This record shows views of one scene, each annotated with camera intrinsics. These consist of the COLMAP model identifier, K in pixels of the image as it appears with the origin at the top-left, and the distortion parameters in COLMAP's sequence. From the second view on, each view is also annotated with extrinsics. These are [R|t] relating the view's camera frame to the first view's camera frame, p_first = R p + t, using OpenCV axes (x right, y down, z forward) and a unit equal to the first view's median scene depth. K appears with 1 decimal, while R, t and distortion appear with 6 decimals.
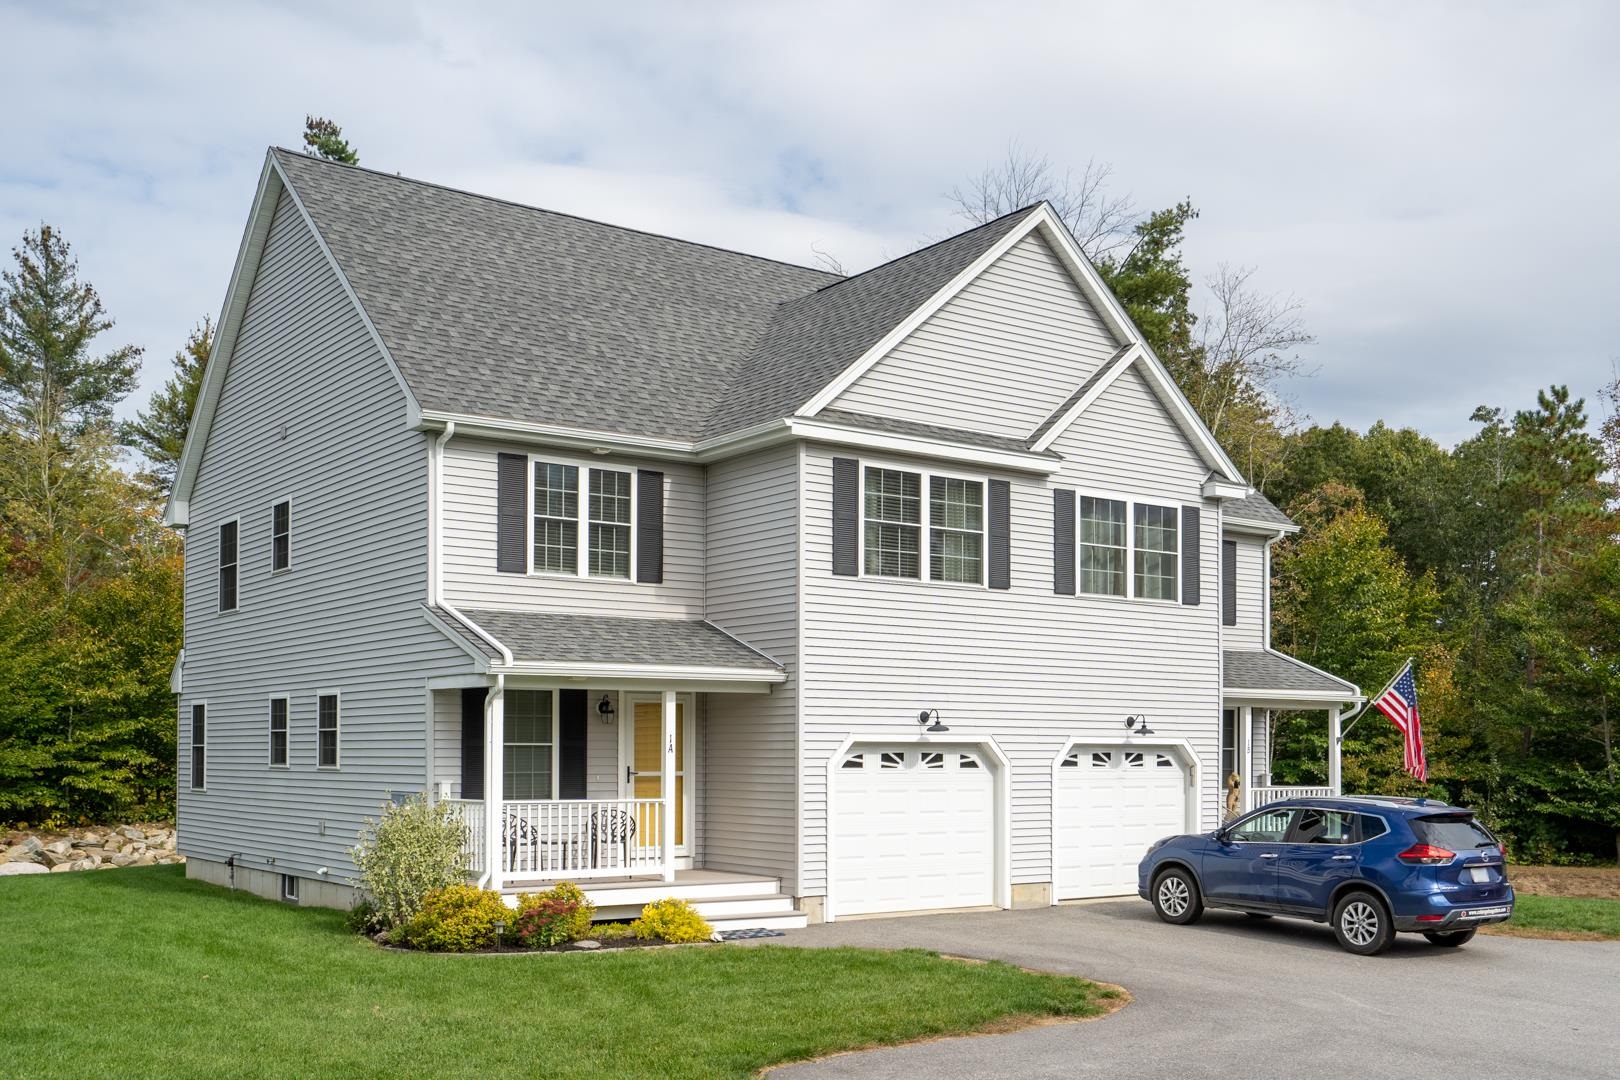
lens RADIAL K [[1663.3, 0, 855.3], [0, 1663.3, 669.6], [0, 0, 1]] dist [0.022934, 0.000000]
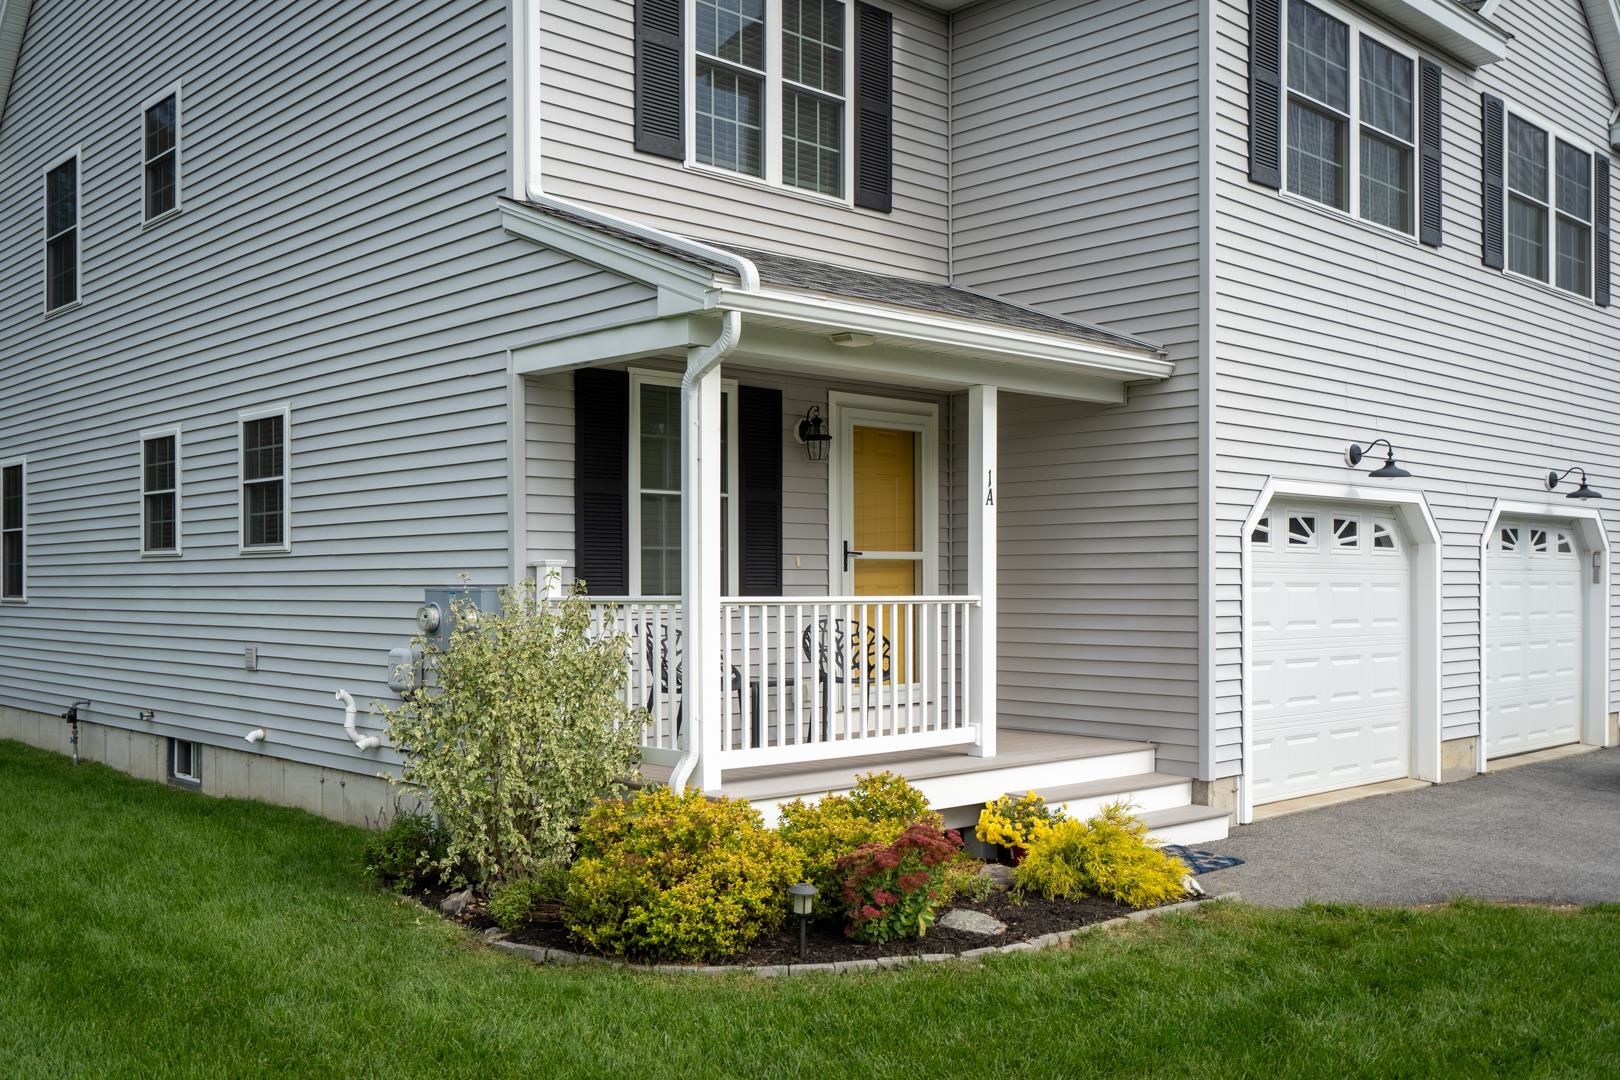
lens RADIAL K [[1509.4, 0, 807.3], [0, 1509.4, 541.7], [0, 0, 1]] dist [0.014007, 0.000000]
pose [[0.993711, -0.001129, 0.111969, -0.207135], [-0.001383, 0.999749, 0.022356, 0.047996], [-0.111966, -0.022370, 0.993460, 0.516397]]
